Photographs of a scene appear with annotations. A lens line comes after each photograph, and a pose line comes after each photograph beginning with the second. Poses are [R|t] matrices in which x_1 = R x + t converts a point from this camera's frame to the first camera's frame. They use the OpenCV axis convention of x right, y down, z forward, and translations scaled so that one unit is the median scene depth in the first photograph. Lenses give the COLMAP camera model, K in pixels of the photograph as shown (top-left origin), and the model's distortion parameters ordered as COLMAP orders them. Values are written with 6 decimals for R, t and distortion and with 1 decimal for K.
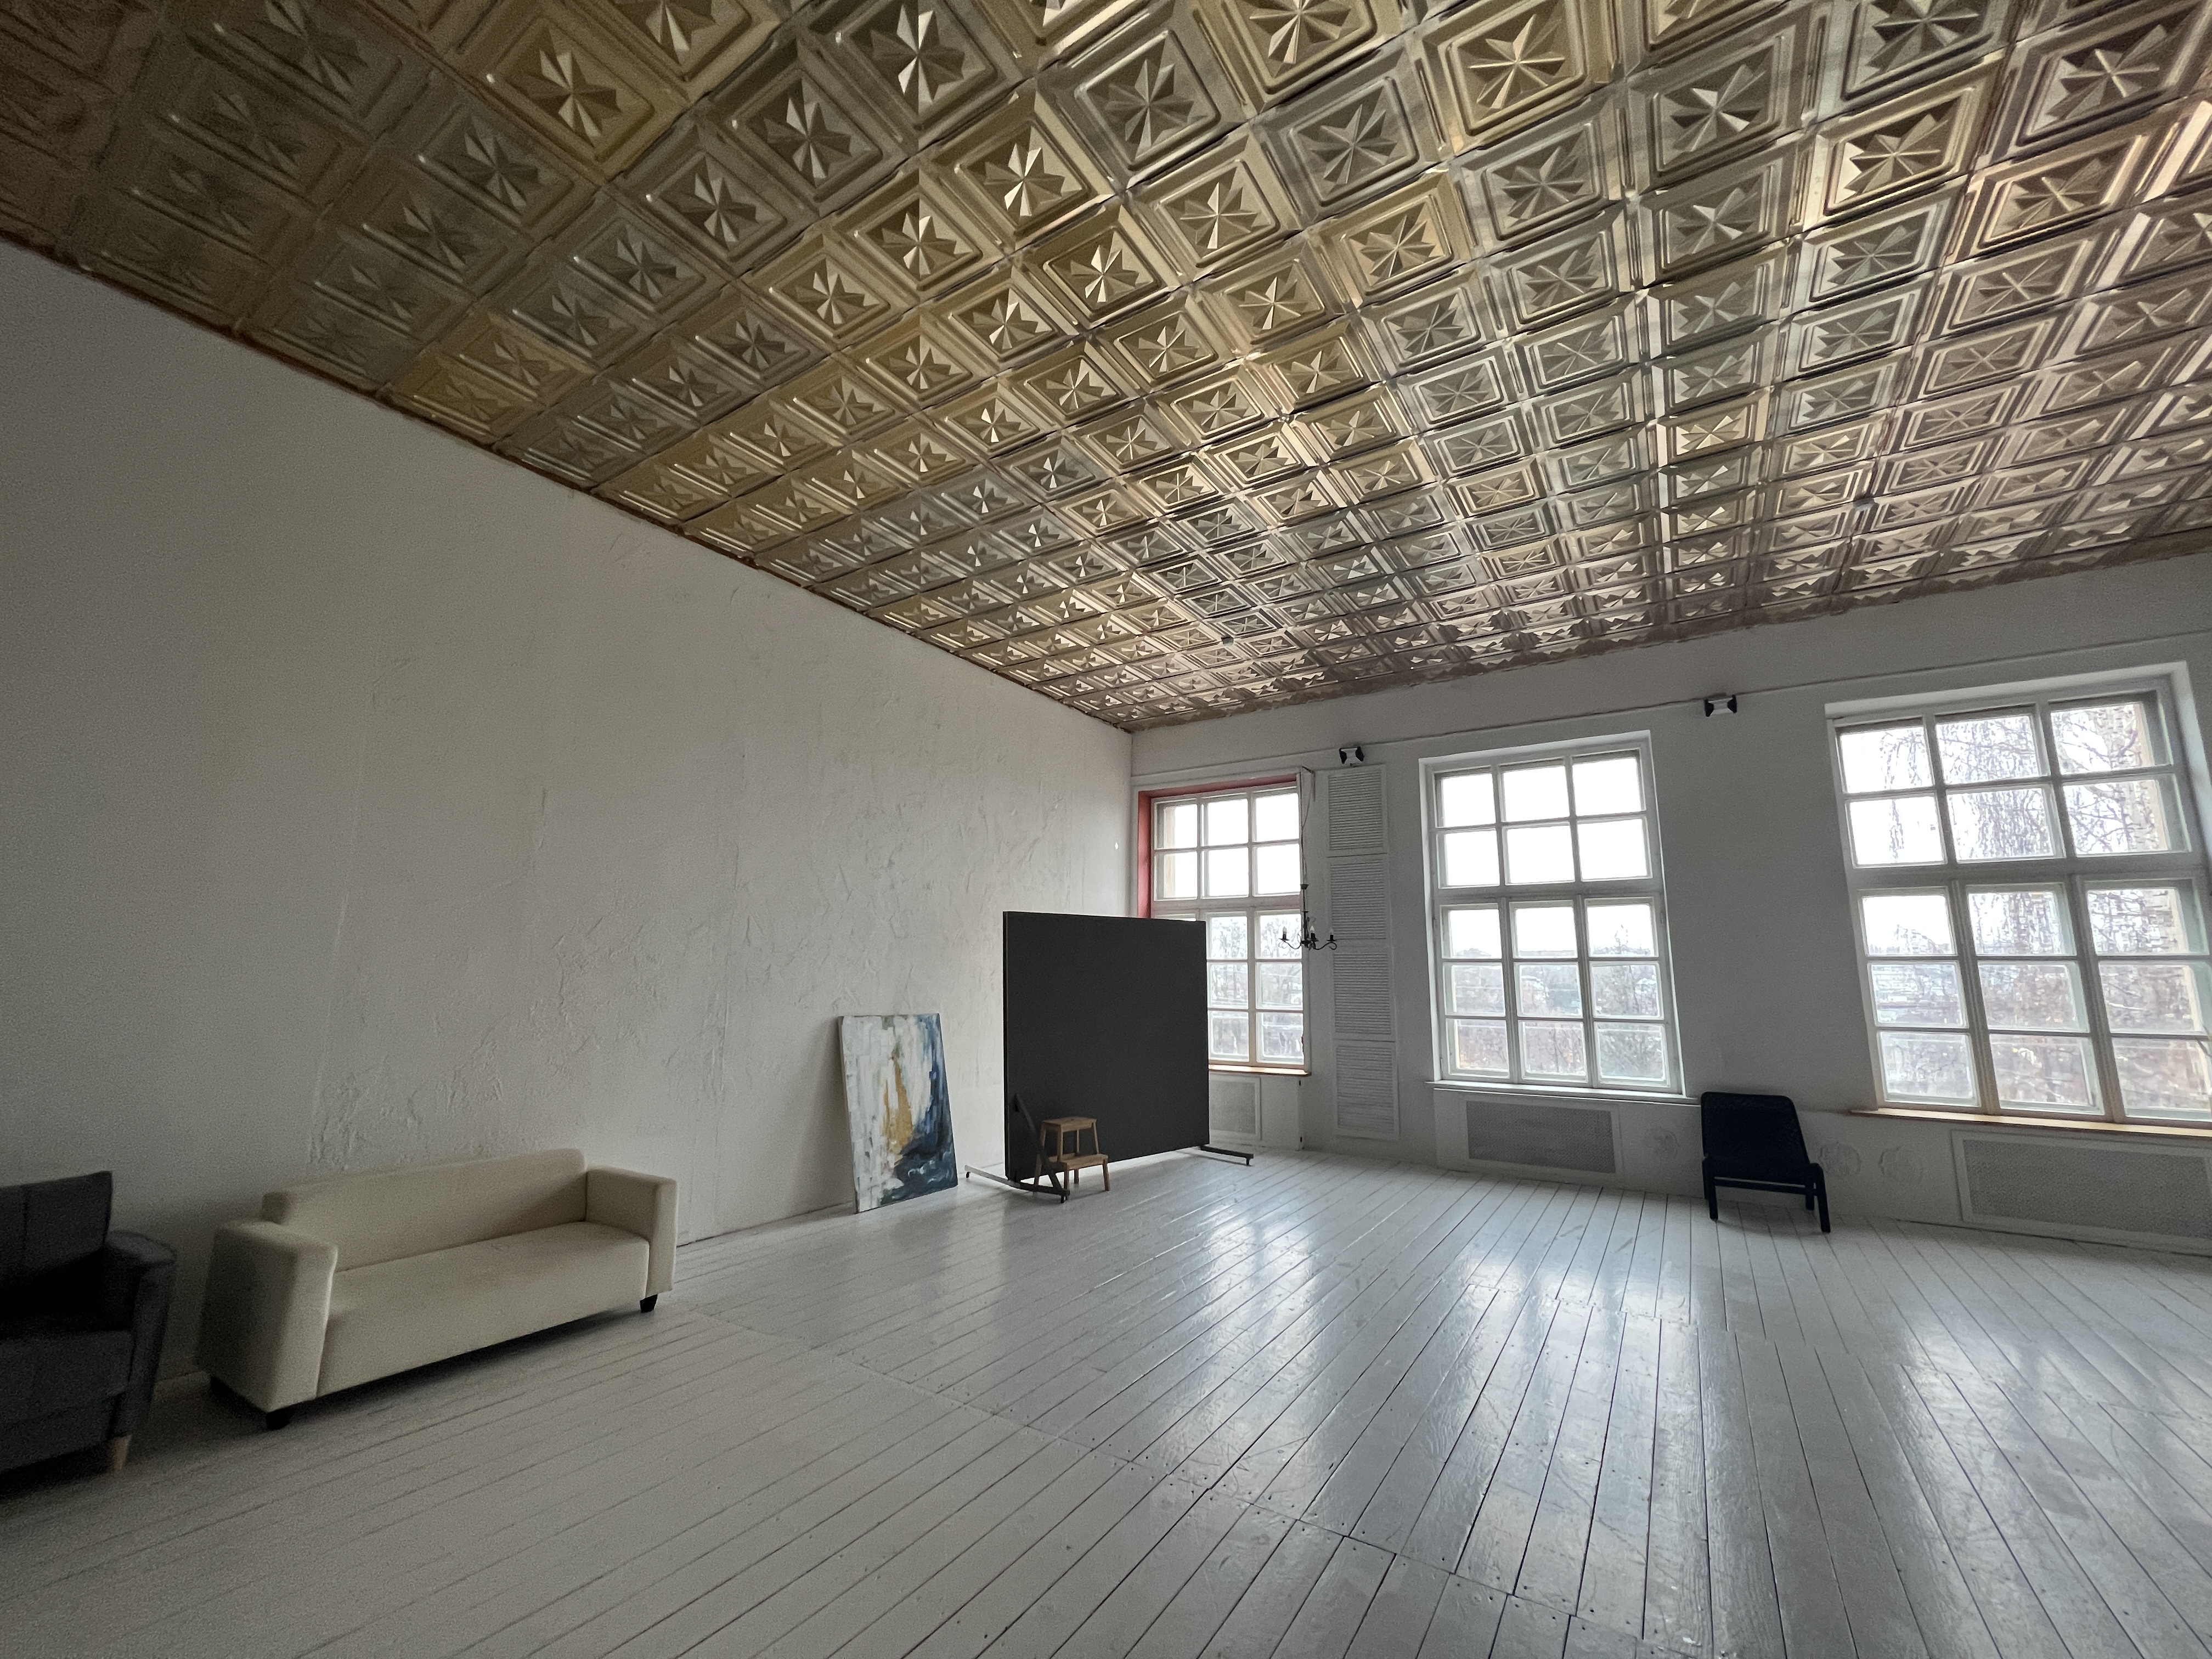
lens RADIAL K [[897.9, 0, 1110.7], [0, 897.9, 854.3], [0, 0, 1]] dist [0.002972, 0.000109]
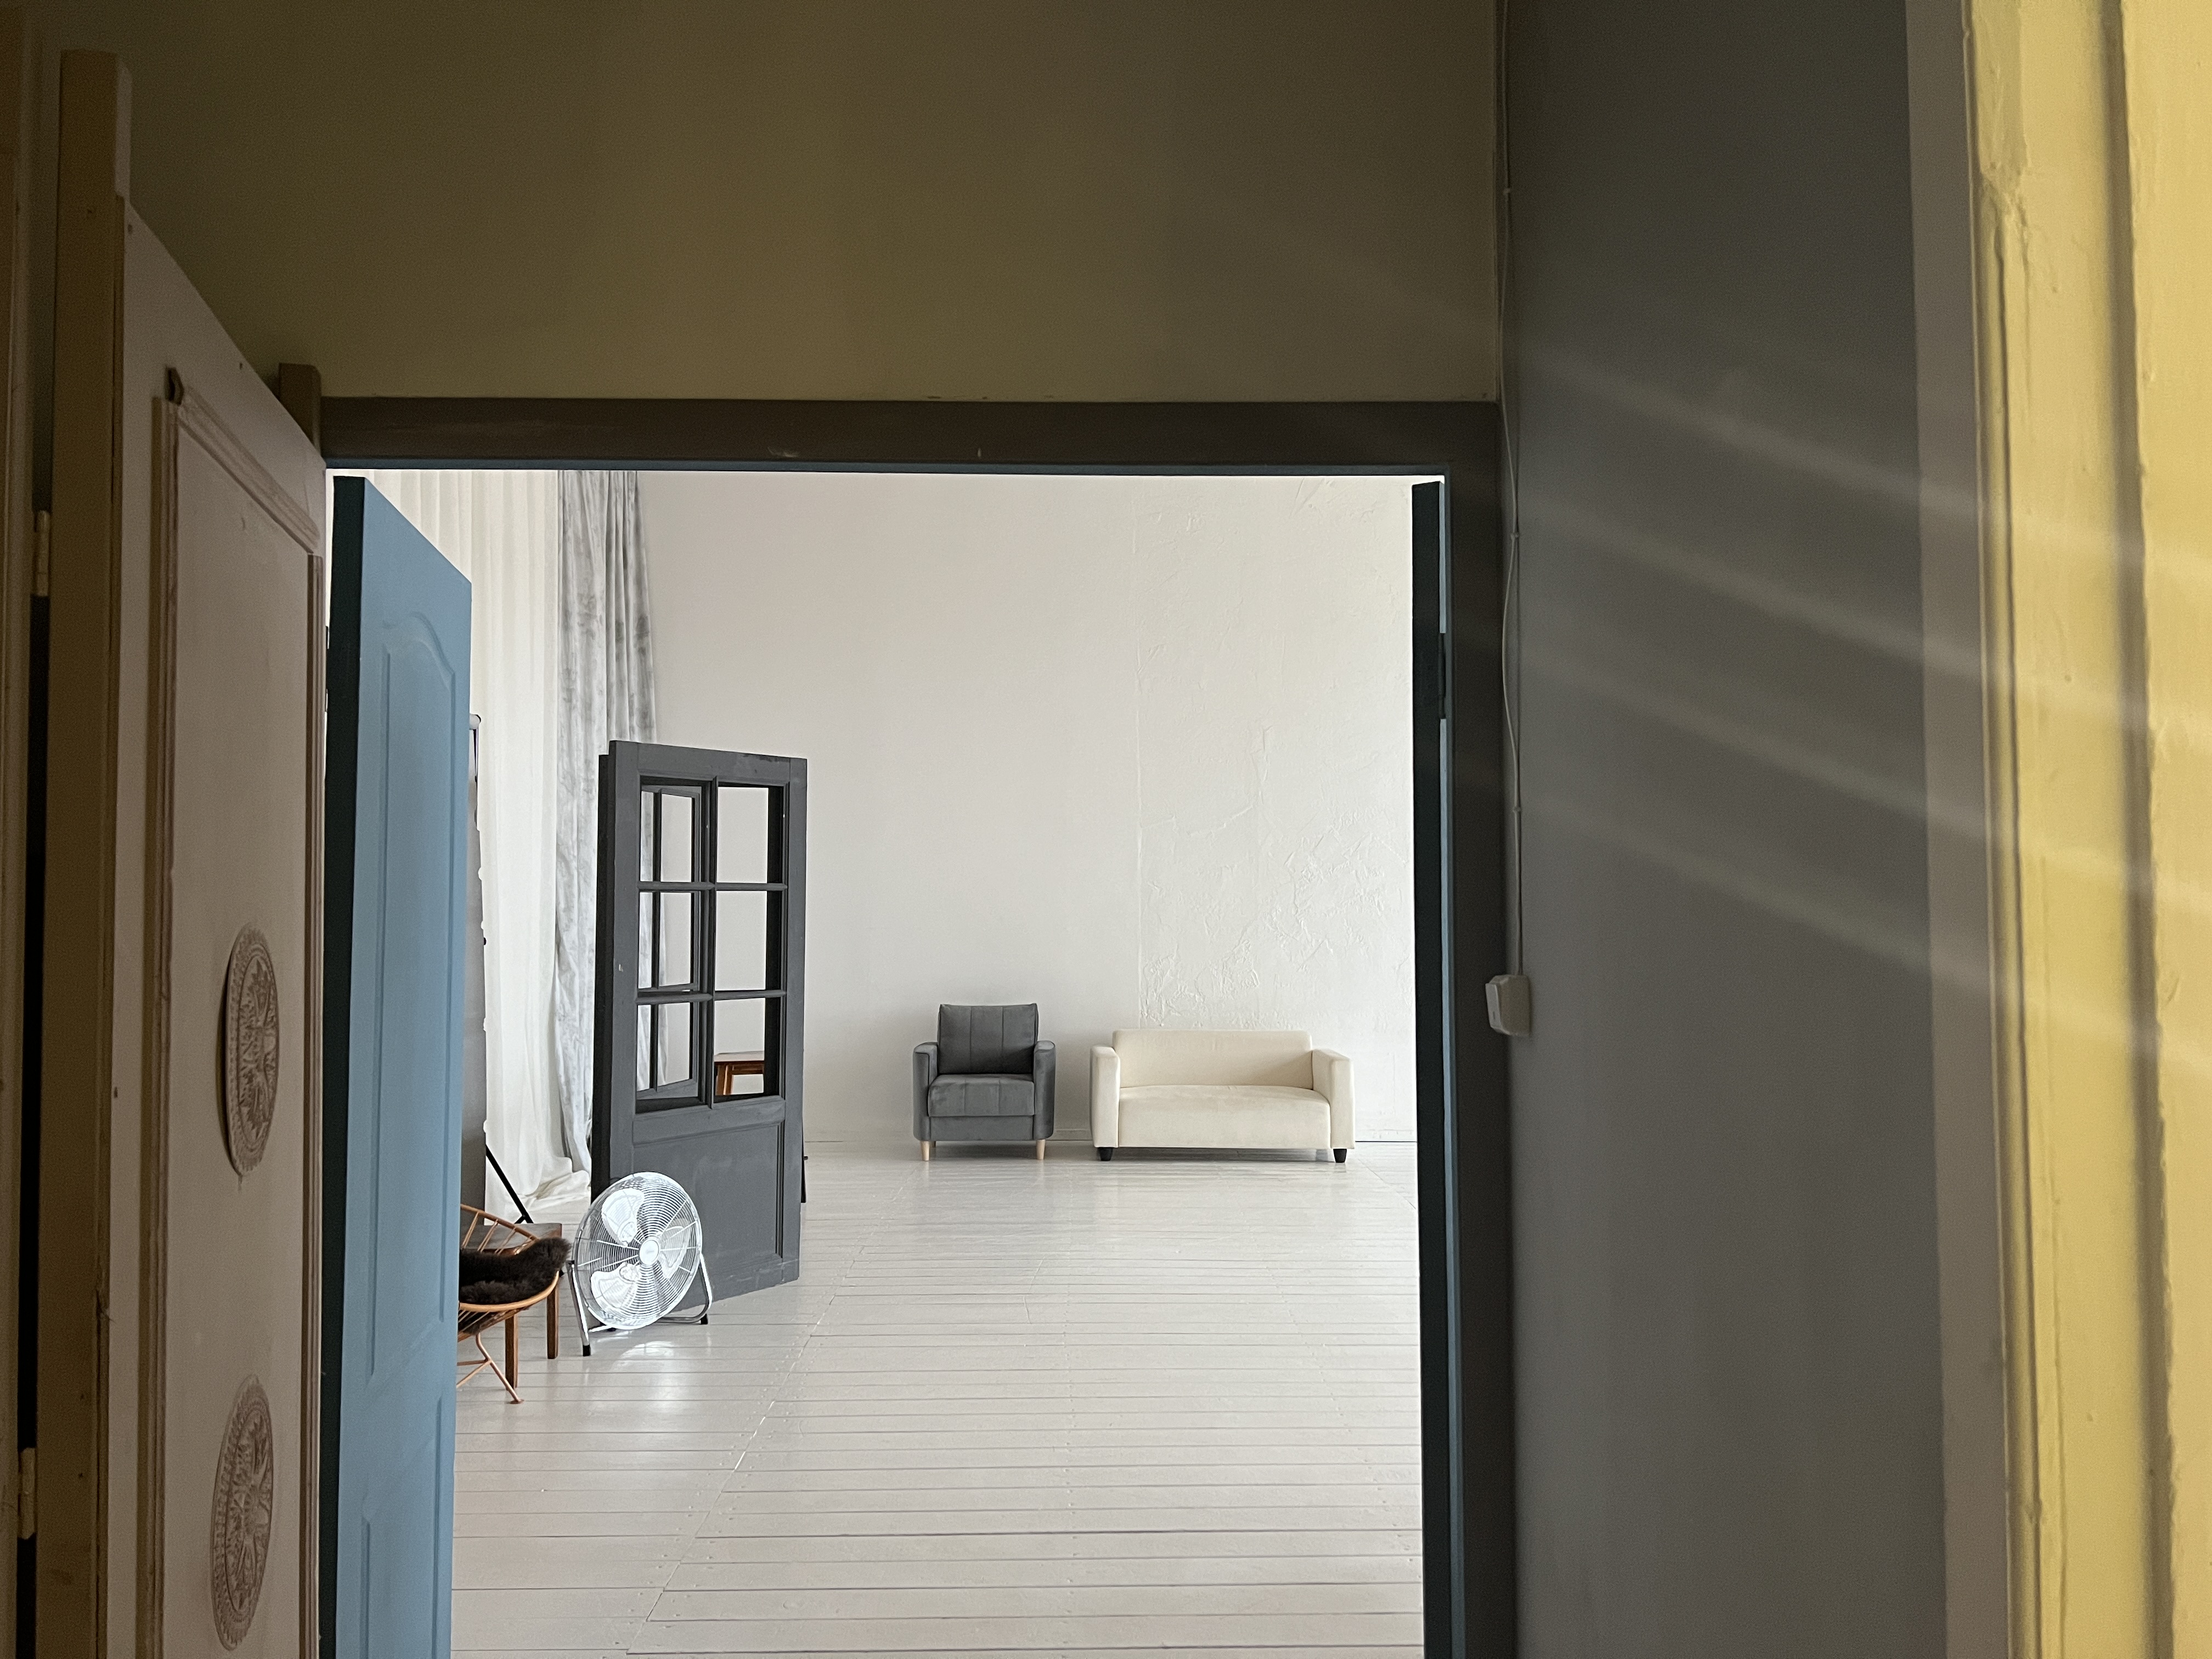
lens RADIAL K [[1690.6, 0, 1106.0], [0, 1690.6, 829.5], [0, 0, 1]] dist [-0.000945, -0.000079]
pose [[0.562834, -0.047145, -0.825224, 0.301983], [0.123954, 0.991896, 0.027874, -0.008703], [0.817223, -0.117978, 0.564117, -0.121820]]
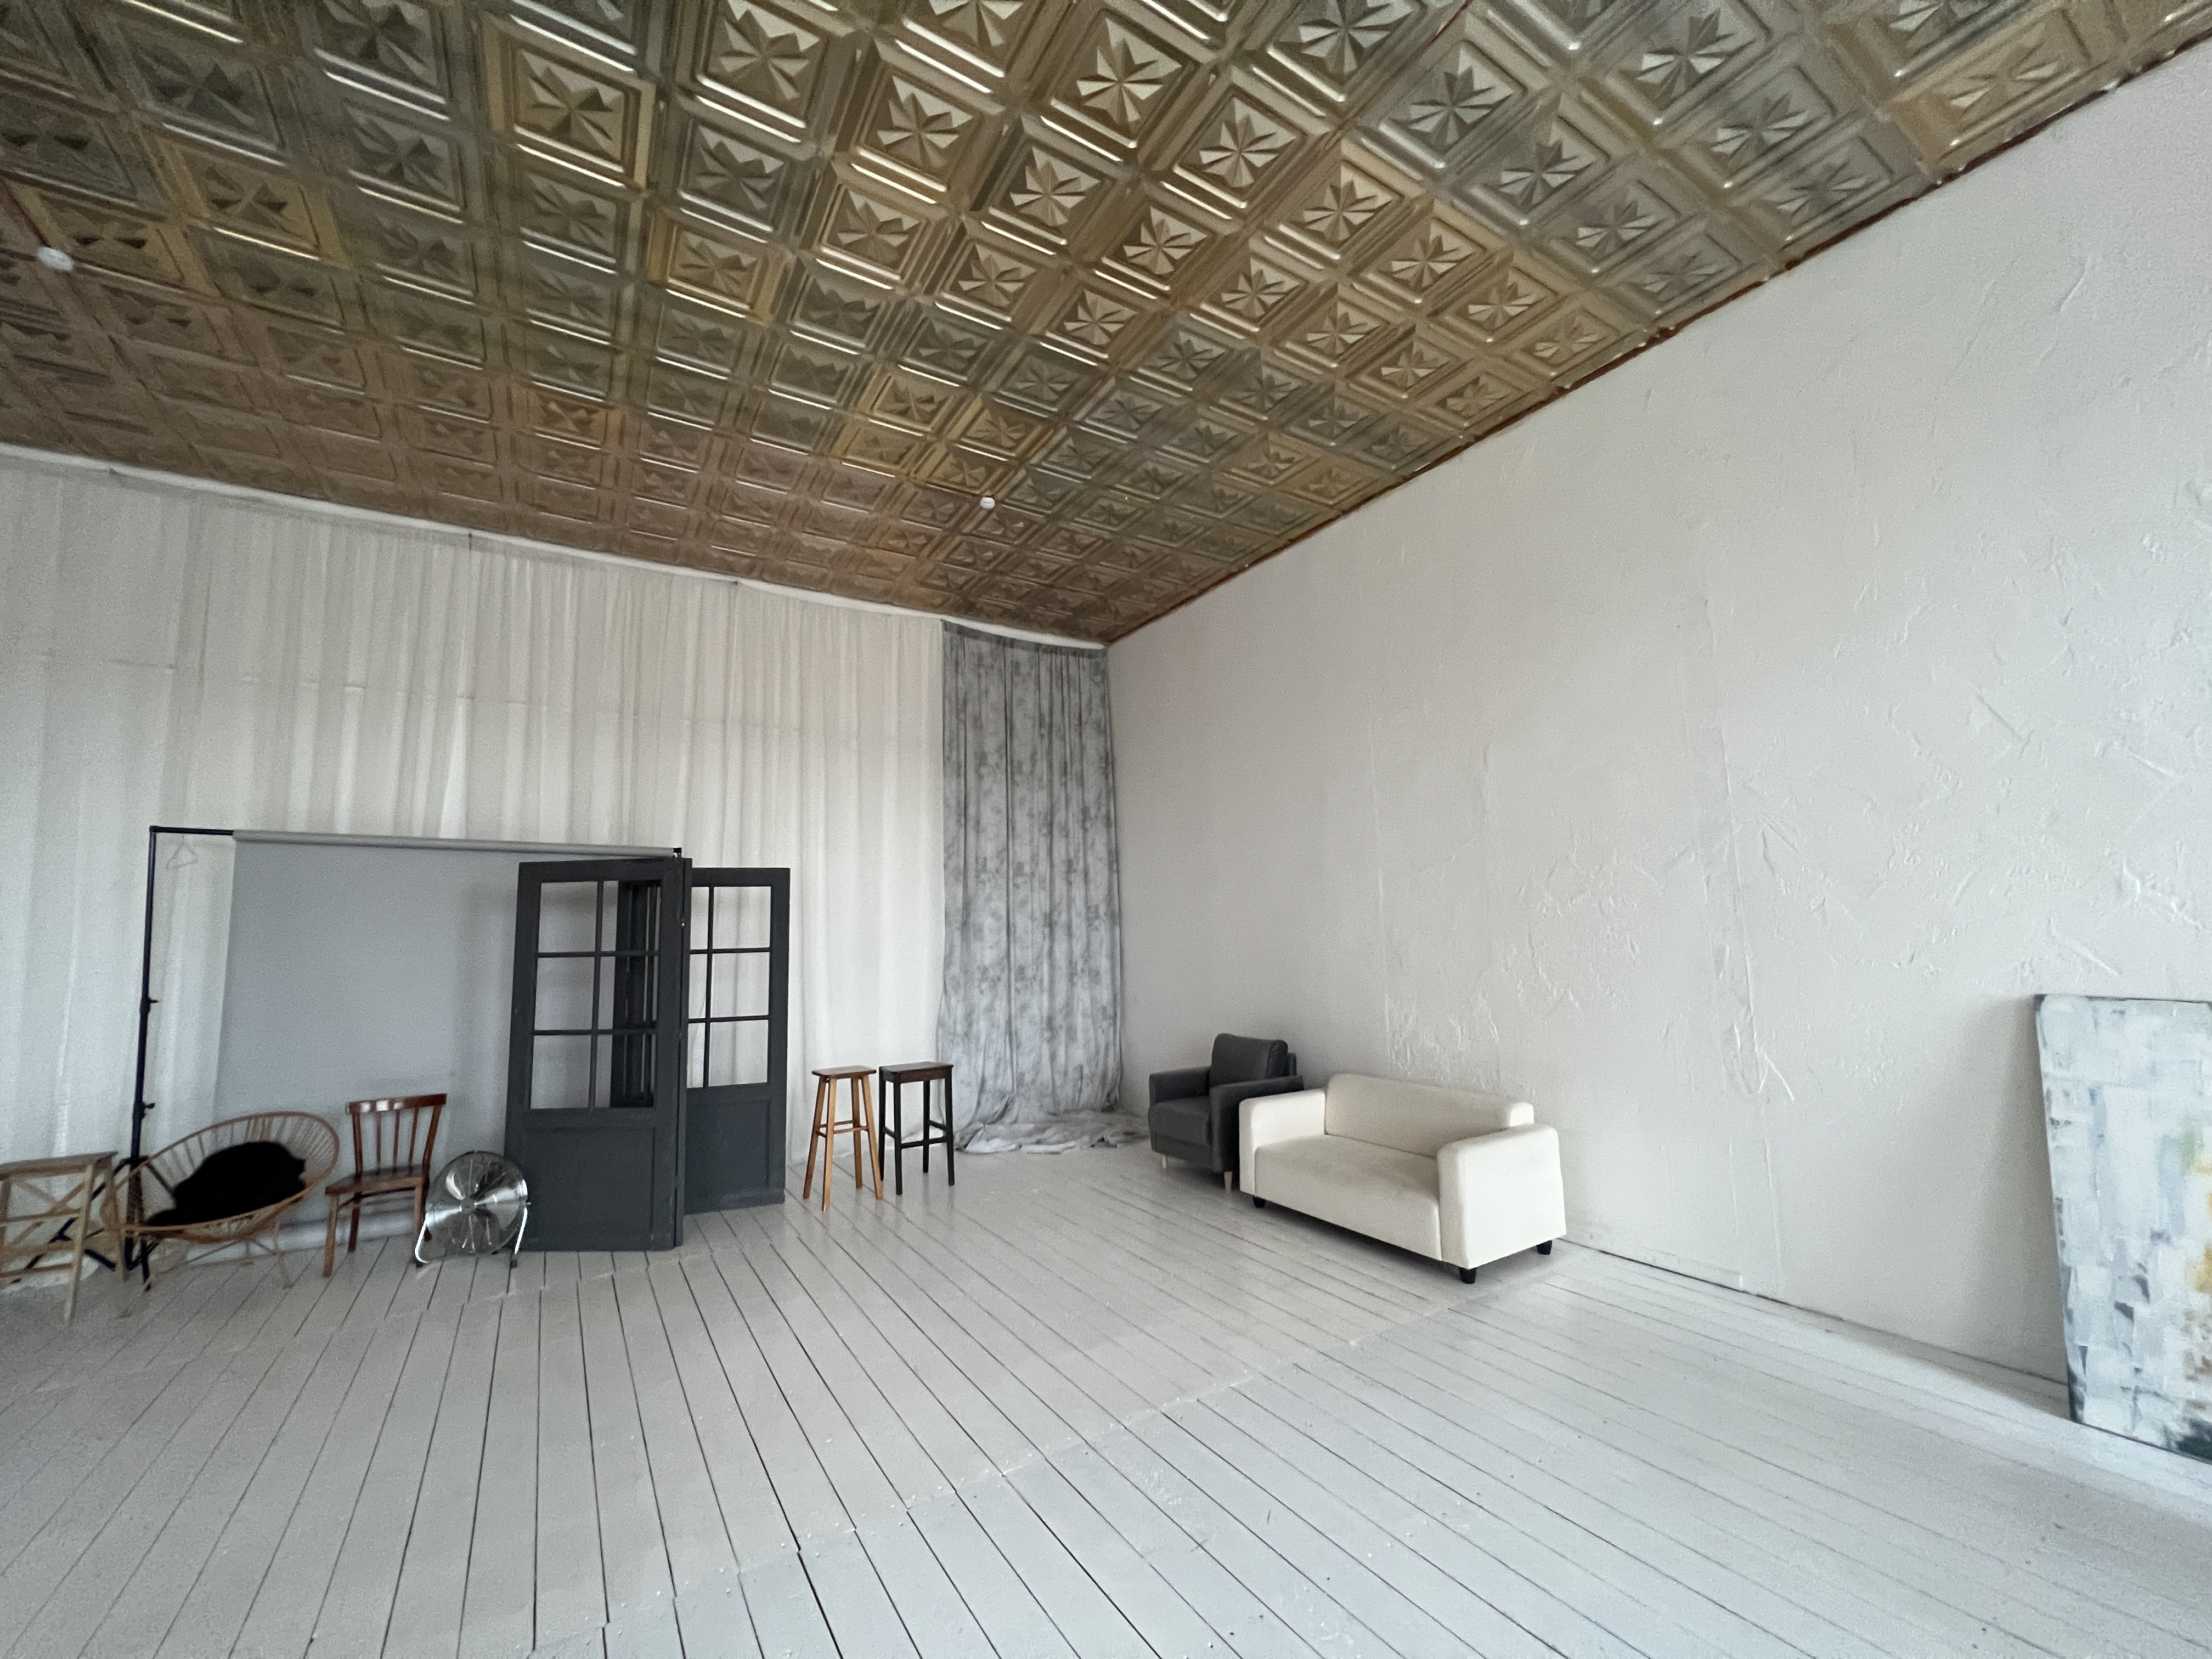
lens RADIAL K [[897.9, 0, 1110.7], [0, 897.9, 854.3], [0, 0, 1]] dist [0.002972, 0.000109]
pose [[-0.429152, -0.074562, -0.900149, 0.132316], [0.148267, 0.977253, -0.151636, 0.040035], [0.890980, -0.198537, -0.408335, 0.288708]]
